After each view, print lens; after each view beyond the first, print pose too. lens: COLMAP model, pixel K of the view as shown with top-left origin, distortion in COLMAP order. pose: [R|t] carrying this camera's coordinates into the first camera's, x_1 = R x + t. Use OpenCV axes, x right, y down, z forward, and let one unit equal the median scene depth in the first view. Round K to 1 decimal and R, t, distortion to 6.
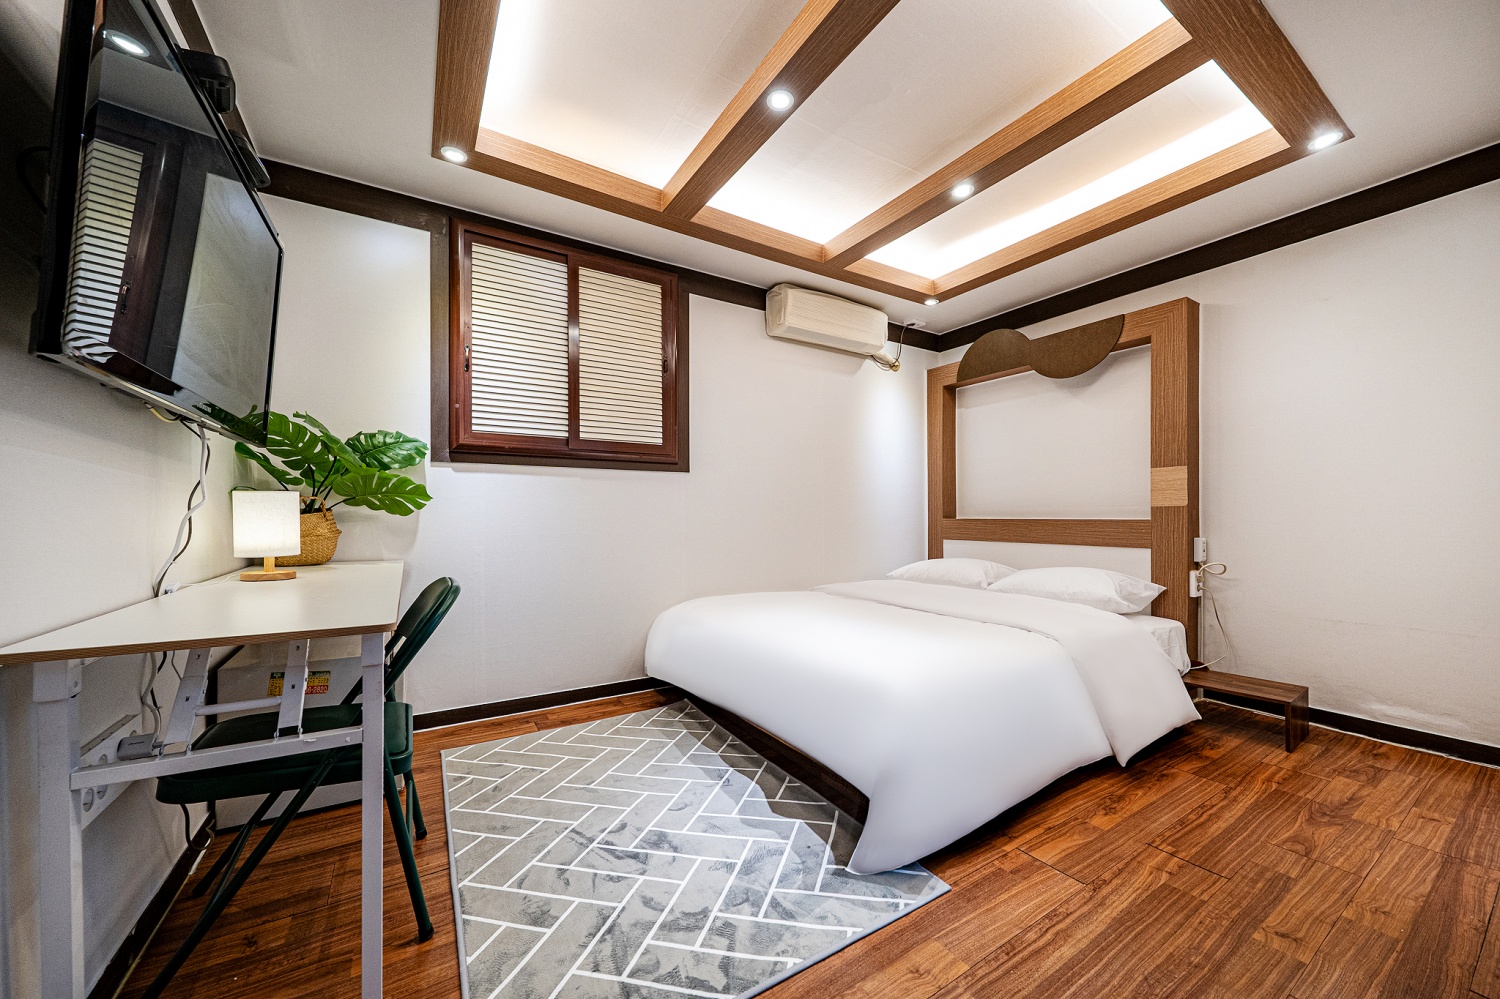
lens RADIAL K [[490.2, 0, 805.0], [0, 490.2, 502.8], [0, 0, 1]] dist [-0.000582, -0.000002]
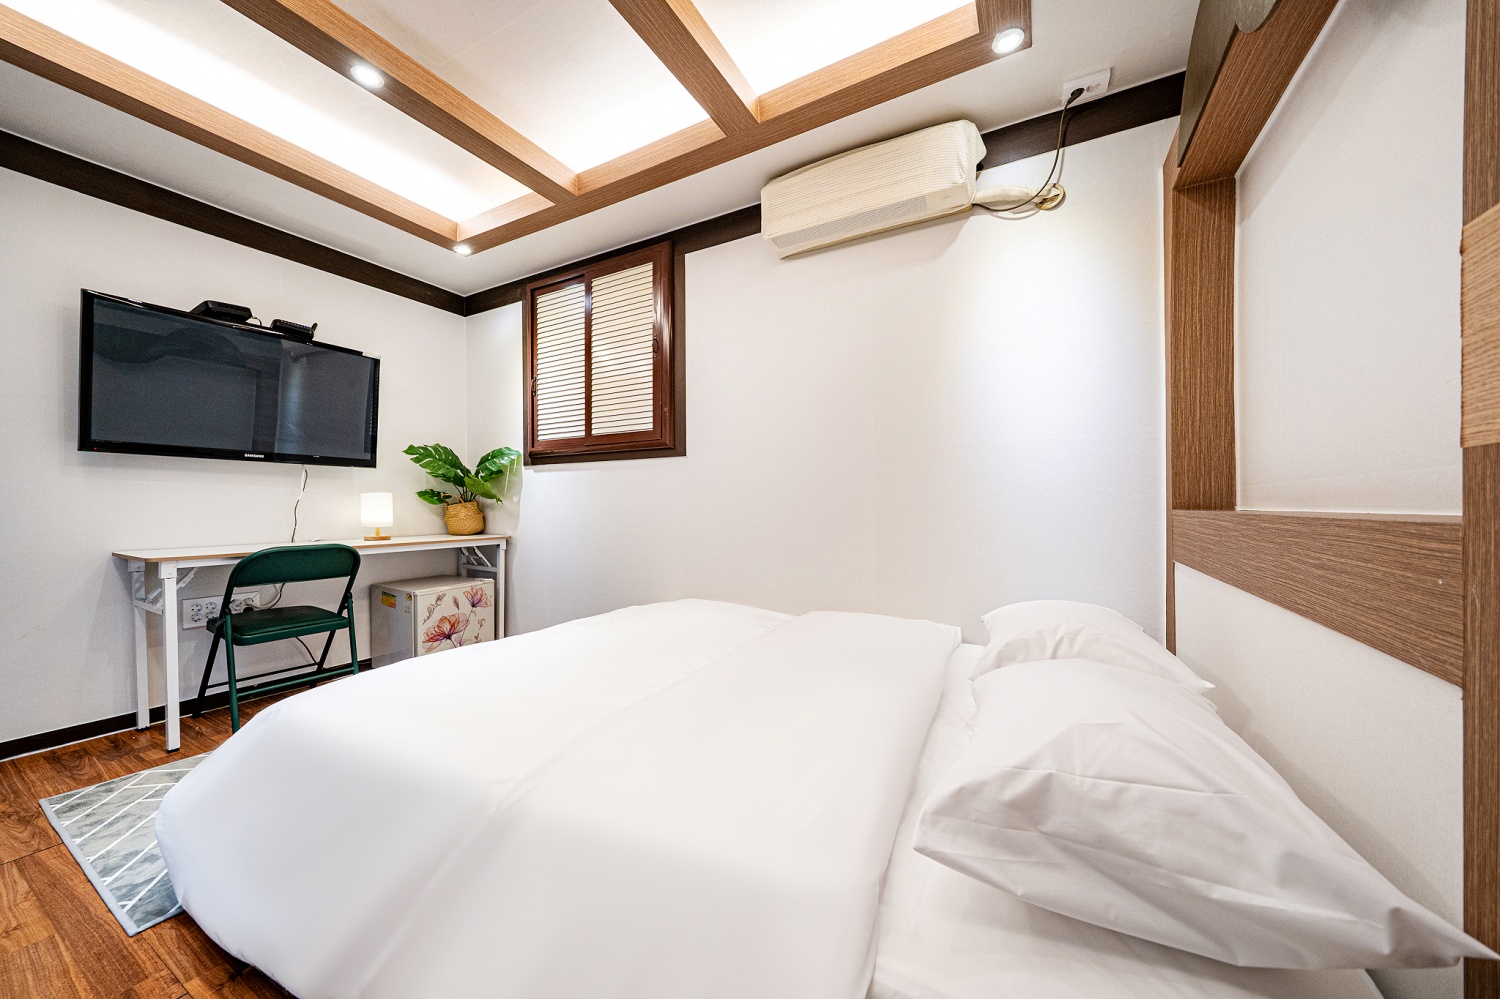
lens RADIAL K [[545.1, 0, 720.0], [0, 545.1, 501.8], [0, 0, 1]] dist [0.000510, 0.000079]
pose [[0.481240, -0.008104, -0.876551, 0.686349], [0.028214, 0.999582, 0.006249, 0.018024], [0.876135, -0.027738, 0.481268, 0.591715]]
